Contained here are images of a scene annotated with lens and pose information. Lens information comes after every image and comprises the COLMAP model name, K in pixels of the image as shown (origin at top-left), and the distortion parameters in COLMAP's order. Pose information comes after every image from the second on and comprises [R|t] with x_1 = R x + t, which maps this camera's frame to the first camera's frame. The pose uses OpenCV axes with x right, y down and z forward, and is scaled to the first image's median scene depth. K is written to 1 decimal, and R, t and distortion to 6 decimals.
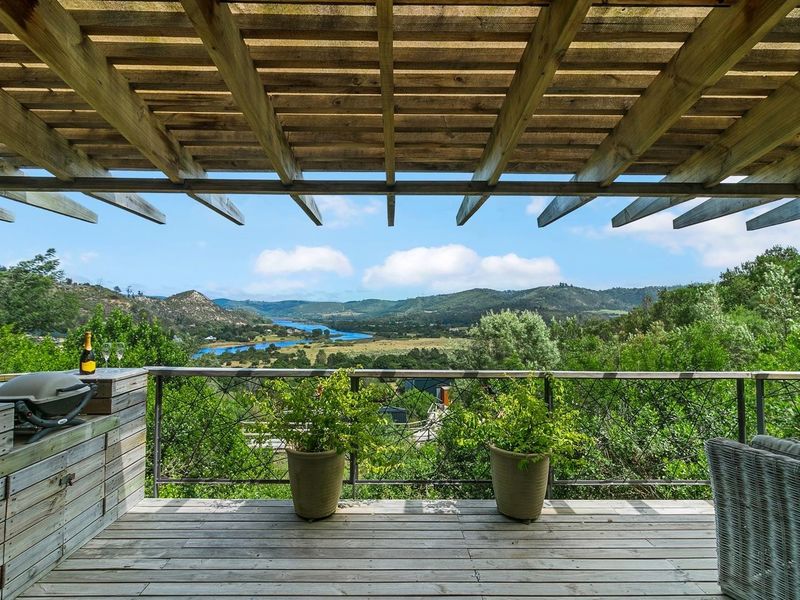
lens RADIAL K [[422.4, 0, 398.5], [0, 422.4, 296.4], [0, 0, 1]] dist [-0.000340, -0.000561]
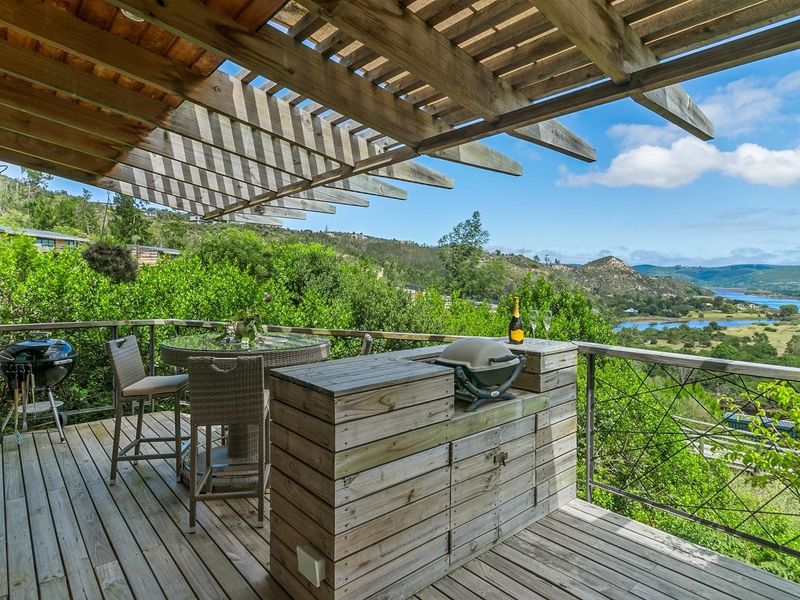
lens RADIAL K [[467.4, 0, 401.7], [0, 467.4, 285.8], [0, 0, 1]] dist [0.004475, 0.000190]
pose [[0.647153, 0.005588, -0.762340, -0.129295], [0.029351, 0.999049, 0.032240, 0.020487], [0.761795, -0.043239, 0.646374, 0.166290]]
